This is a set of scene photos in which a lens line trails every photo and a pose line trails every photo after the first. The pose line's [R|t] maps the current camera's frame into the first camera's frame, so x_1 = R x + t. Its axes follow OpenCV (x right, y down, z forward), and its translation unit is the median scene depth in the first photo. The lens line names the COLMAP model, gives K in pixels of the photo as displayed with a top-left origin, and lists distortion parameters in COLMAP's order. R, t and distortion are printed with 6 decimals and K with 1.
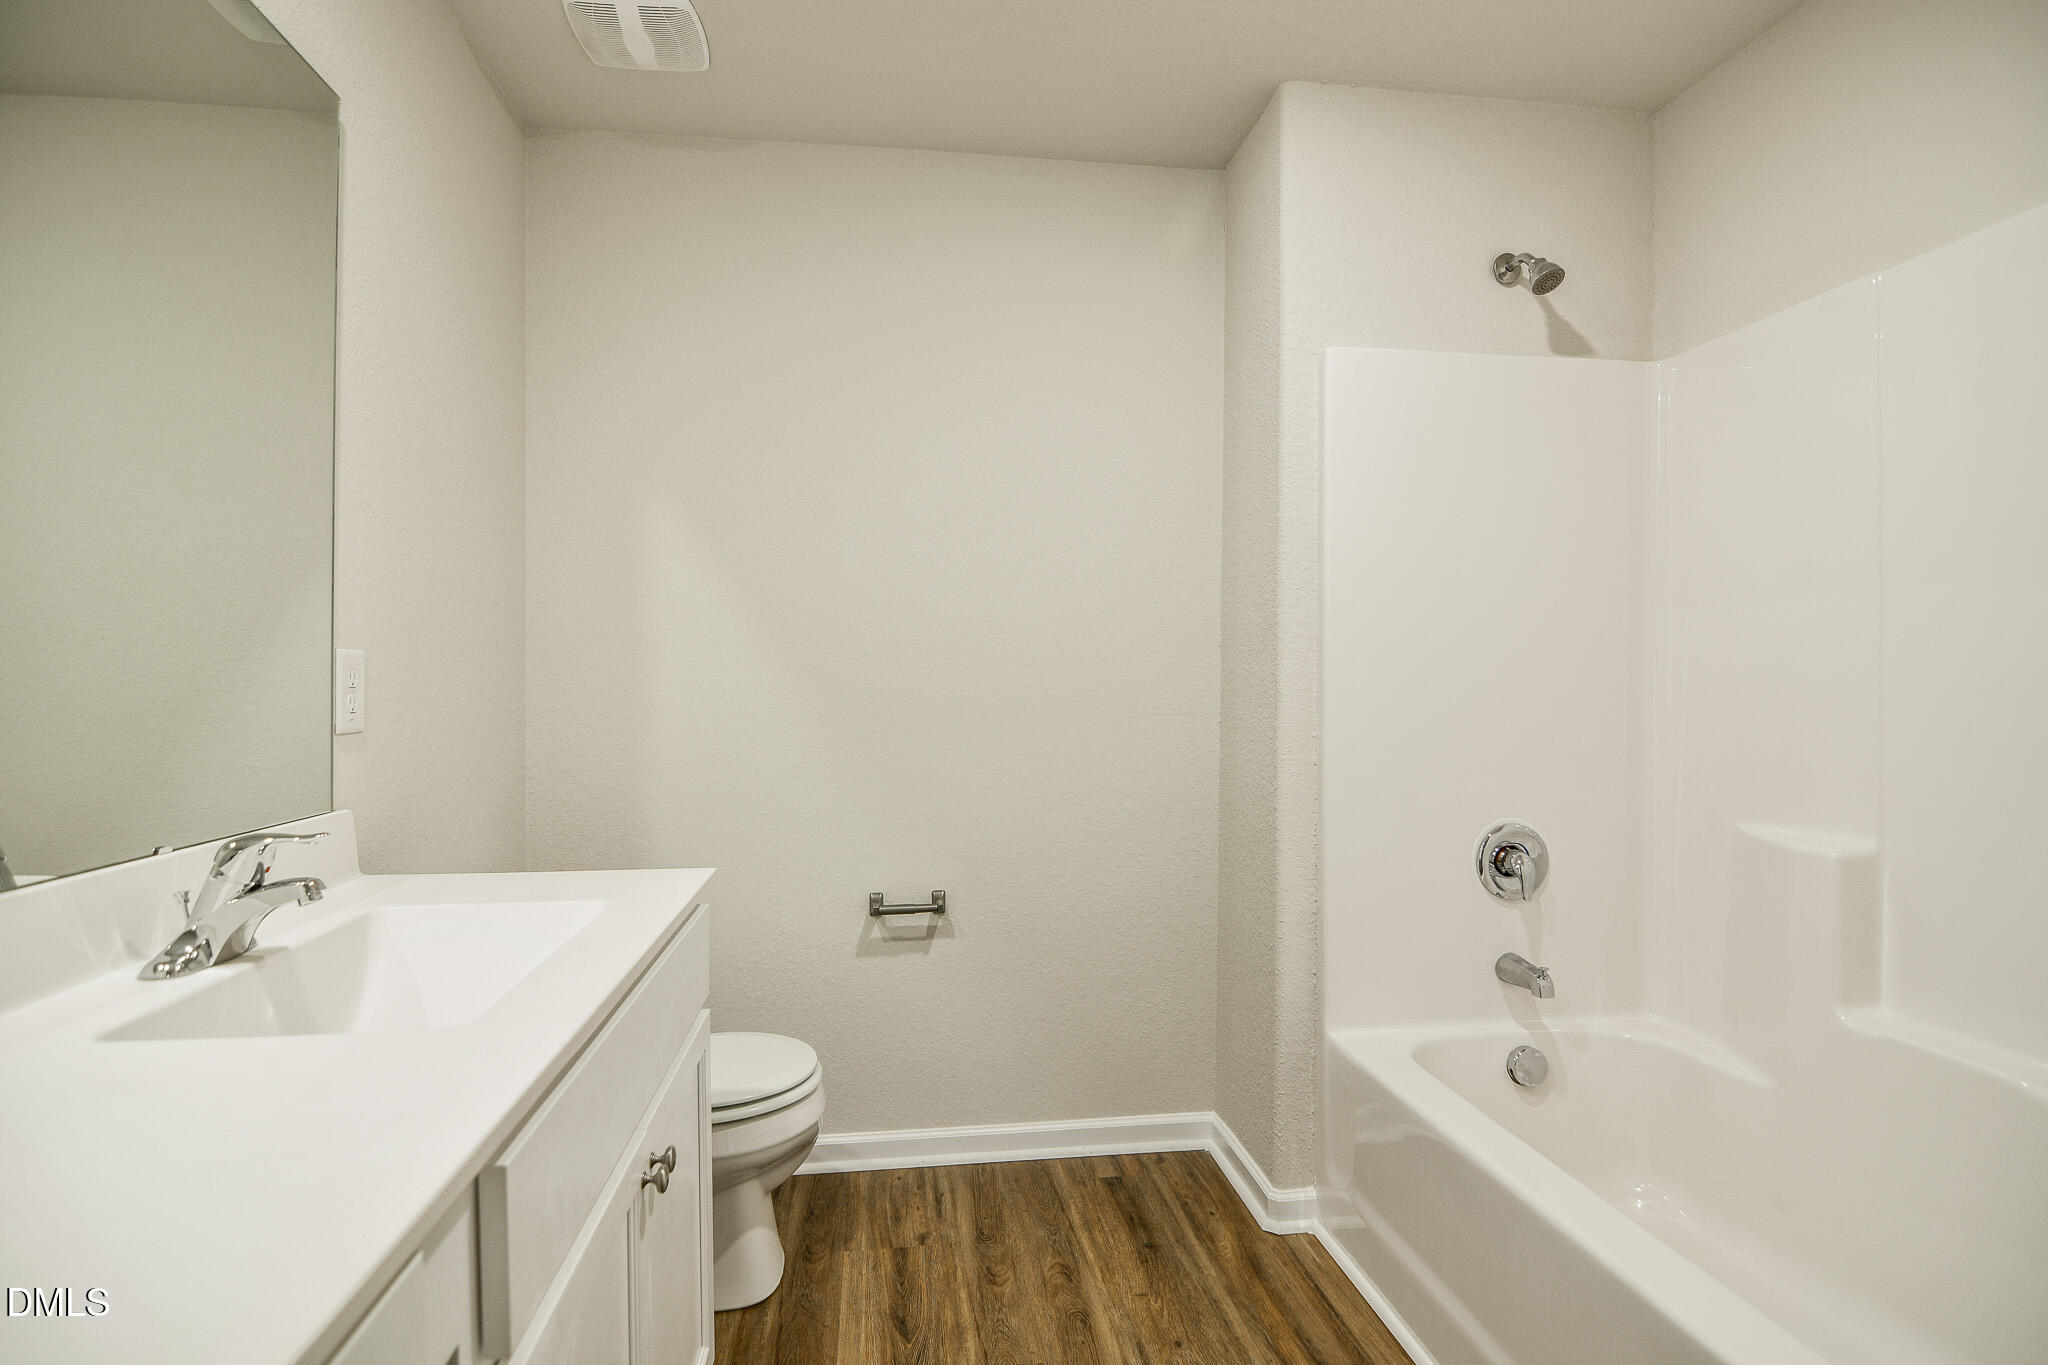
lens RADIAL K [[991.2, 0, 1022.4], [0, 991.2, 683.4], [0, 0, 1]] dist [-0.019213, -0.001162]
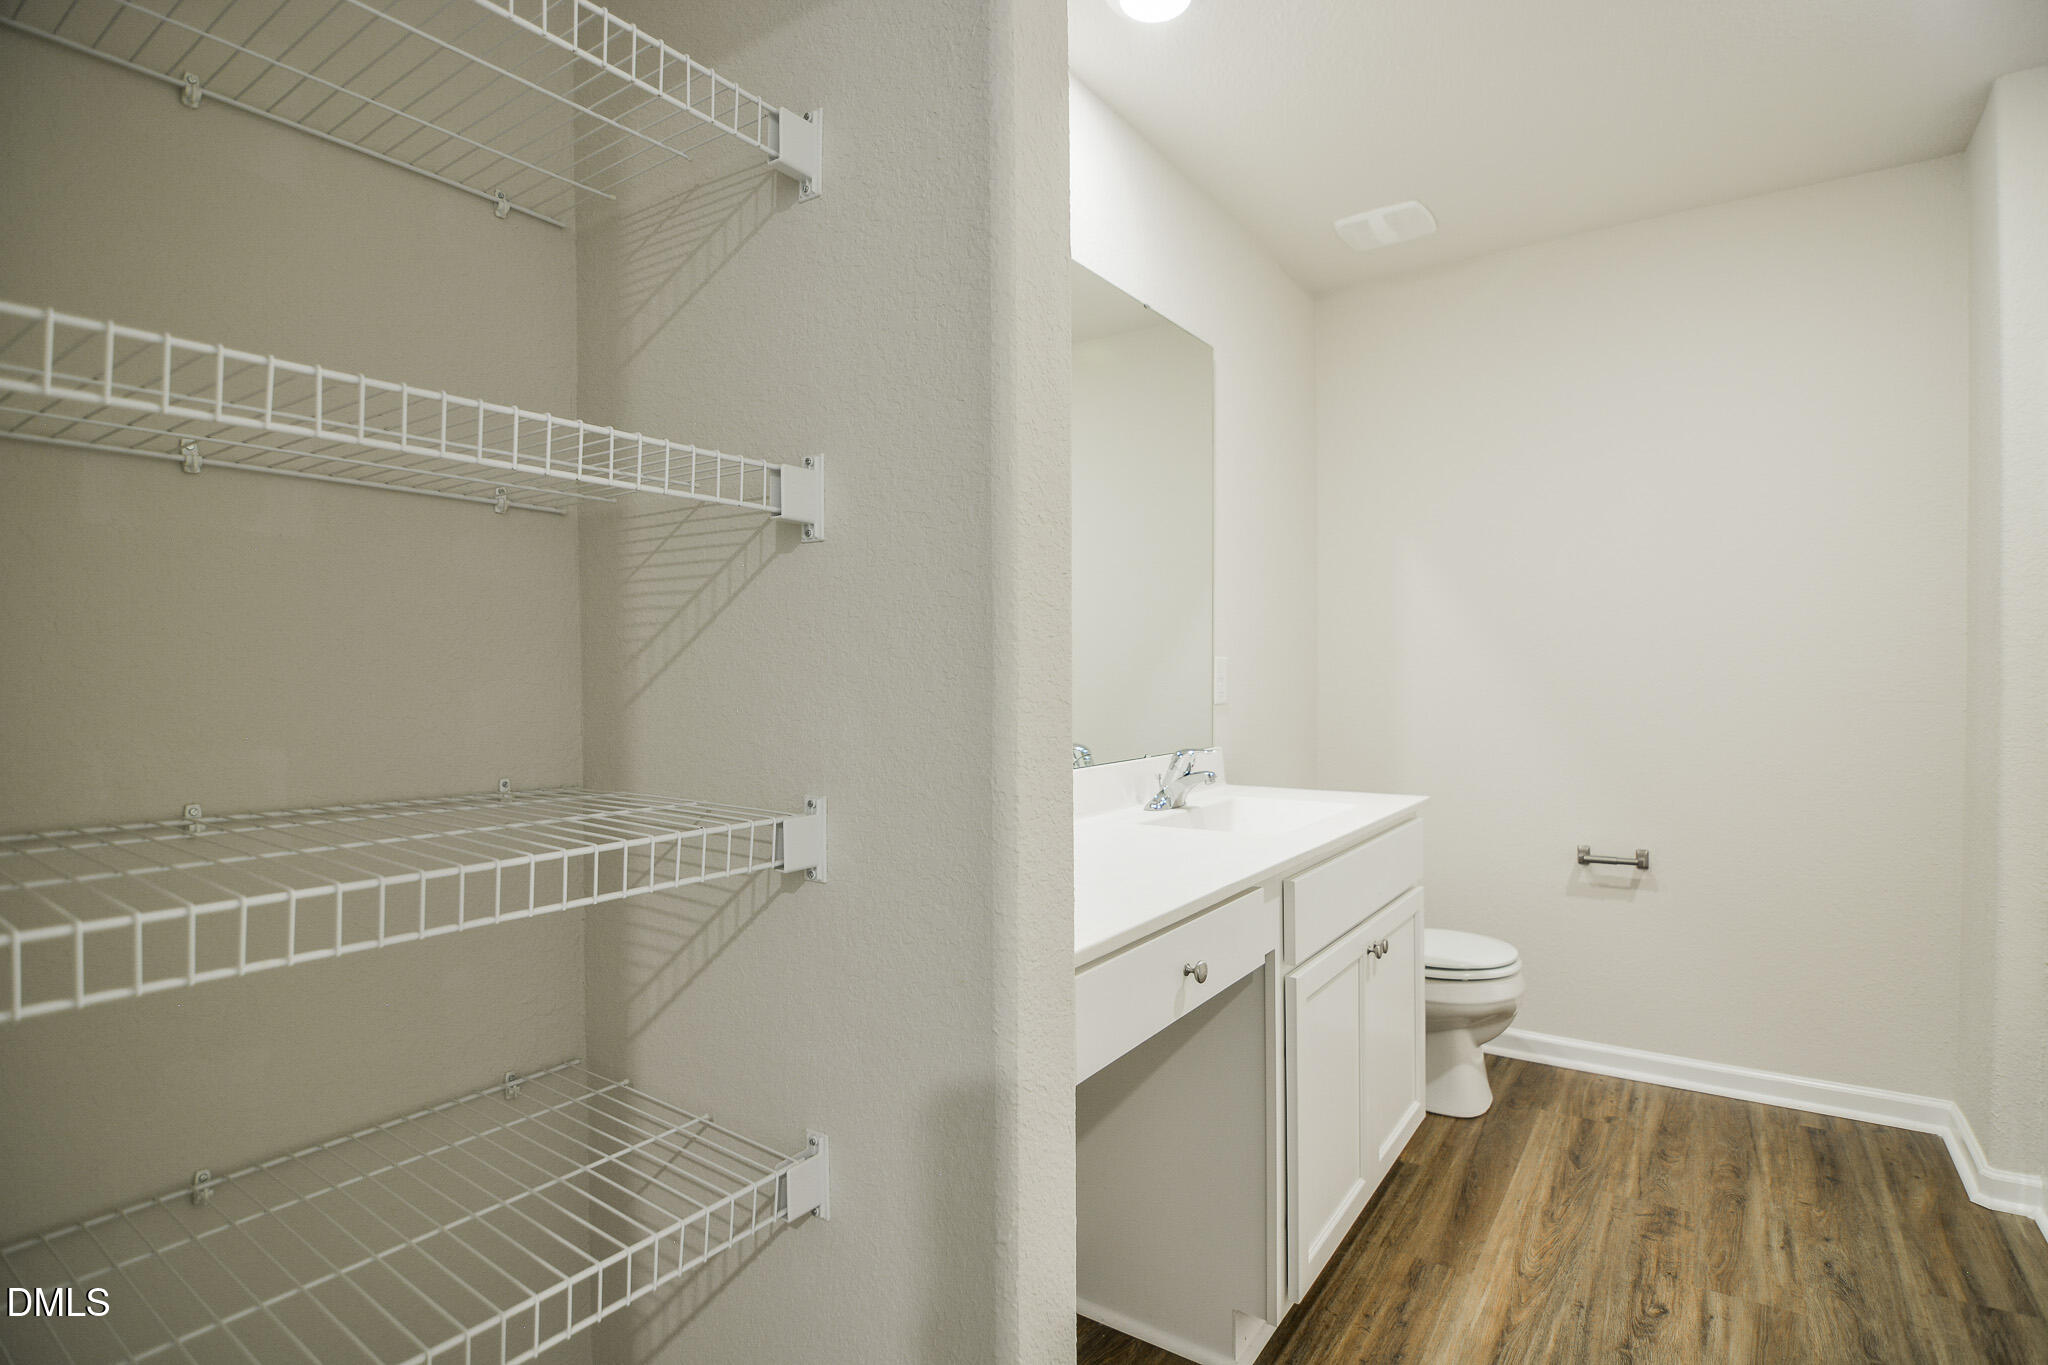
lens RADIAL K [[991.2, 0, 1022.4], [0, 991.2, 683.4], [0, 0, 1]] dist [-0.019213, -0.001162]
pose [[0.715960, -0.001766, -0.698139, 0.239130], [0.003777, 0.999992, 0.001344, 0.007541], [0.698131, -0.003599, 0.715961, -0.415459]]
